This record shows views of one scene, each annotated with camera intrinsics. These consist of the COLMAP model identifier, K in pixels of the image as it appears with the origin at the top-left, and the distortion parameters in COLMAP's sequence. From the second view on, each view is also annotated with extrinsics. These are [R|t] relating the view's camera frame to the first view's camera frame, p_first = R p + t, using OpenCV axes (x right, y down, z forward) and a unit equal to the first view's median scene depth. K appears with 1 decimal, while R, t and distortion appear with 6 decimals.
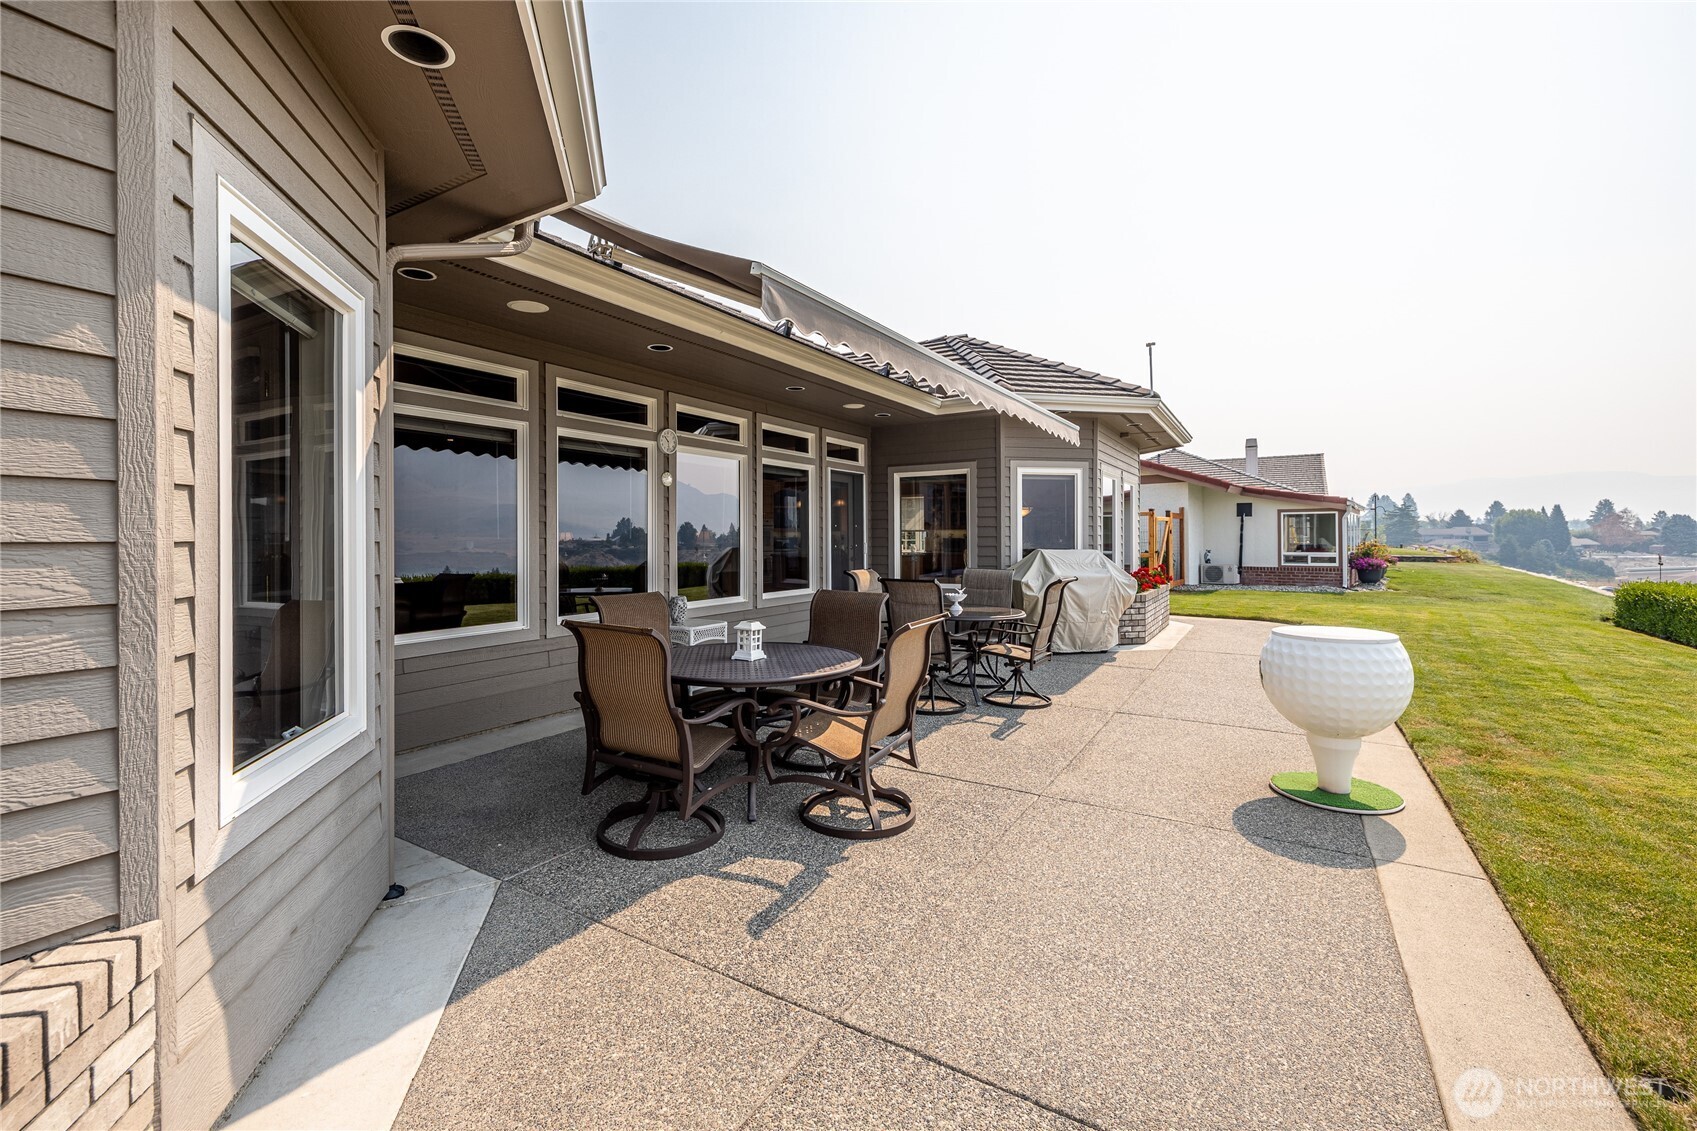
lens RADIAL K [[714.3, 0, 847.0], [0, 714.3, 534.8], [0, 0, 1]] dist [-0.000501, -0.000006]
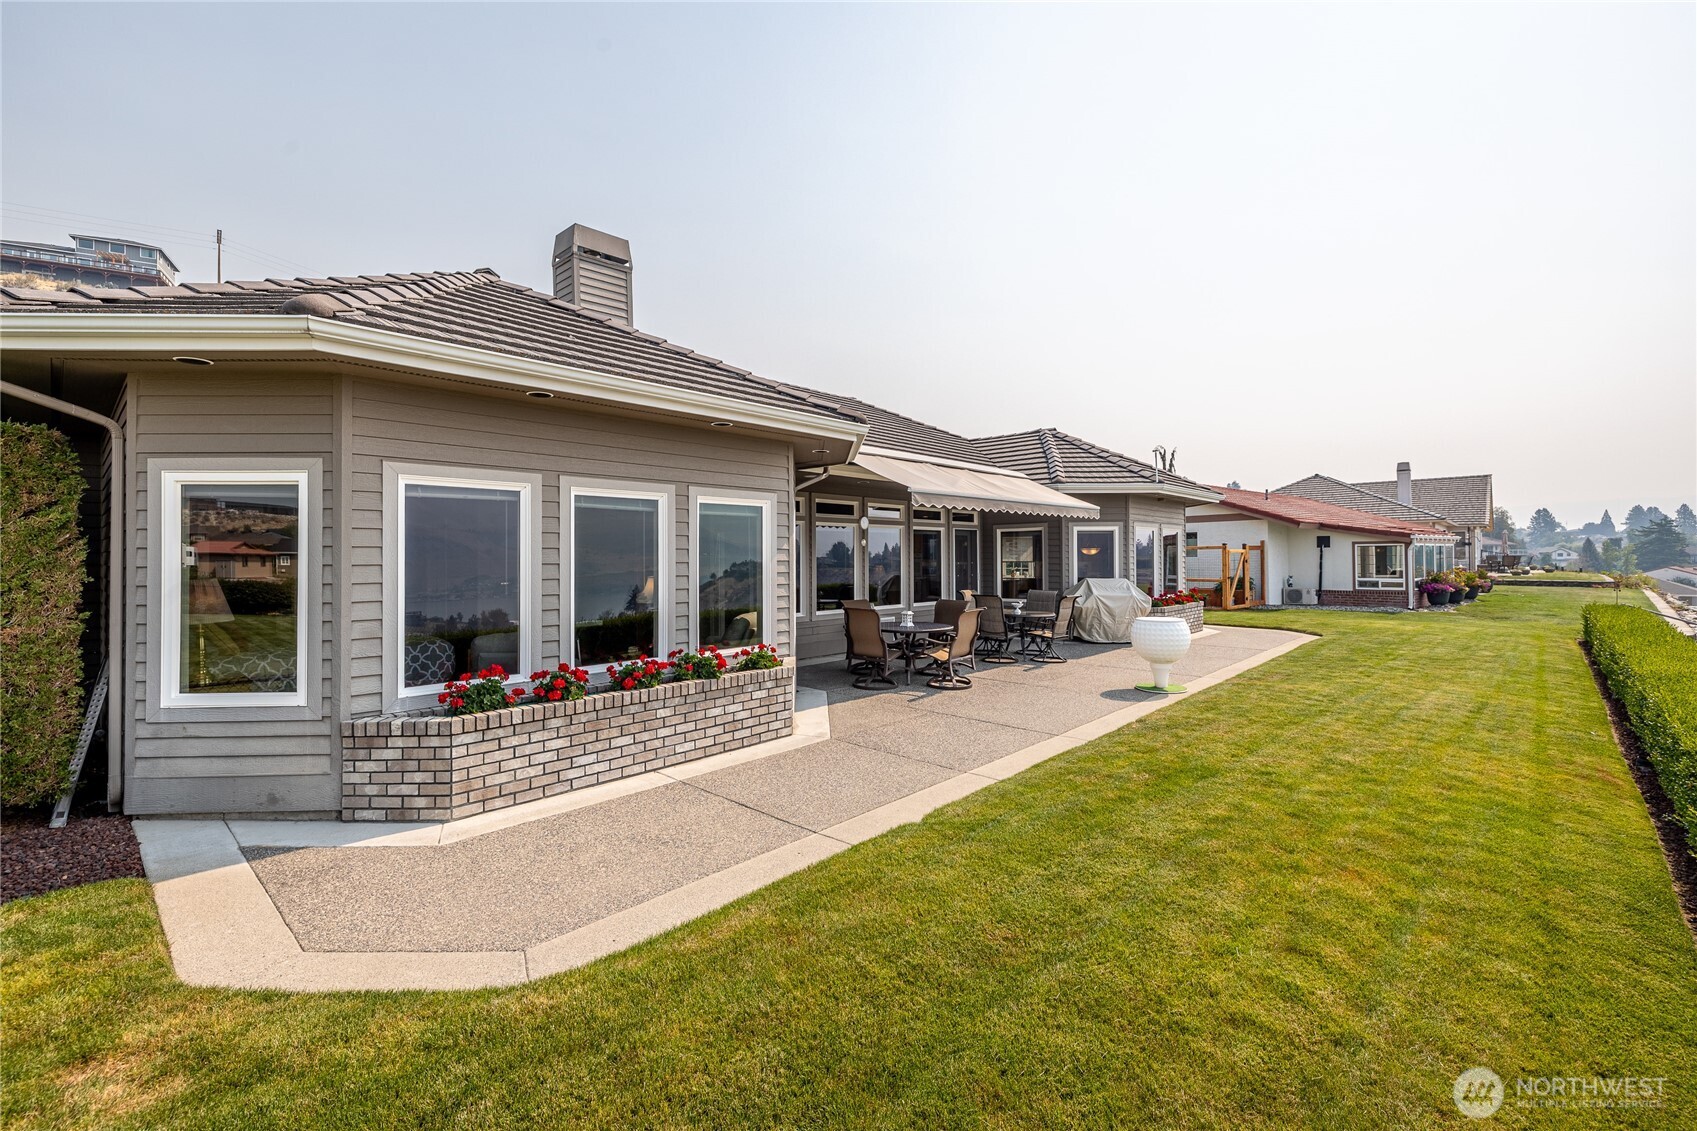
lens RADIAL K [[694.7, 0, 848.5], [0, 694.7, 565.5], [0, 0, 1]] dist [0.000158, 0.000058]
pose [[0.976921, 0.001384, -0.213595, 0.071072], [0.001925, 0.999881, 0.015283, -0.028731], [0.213591, -0.015341, 0.976803, -0.551929]]
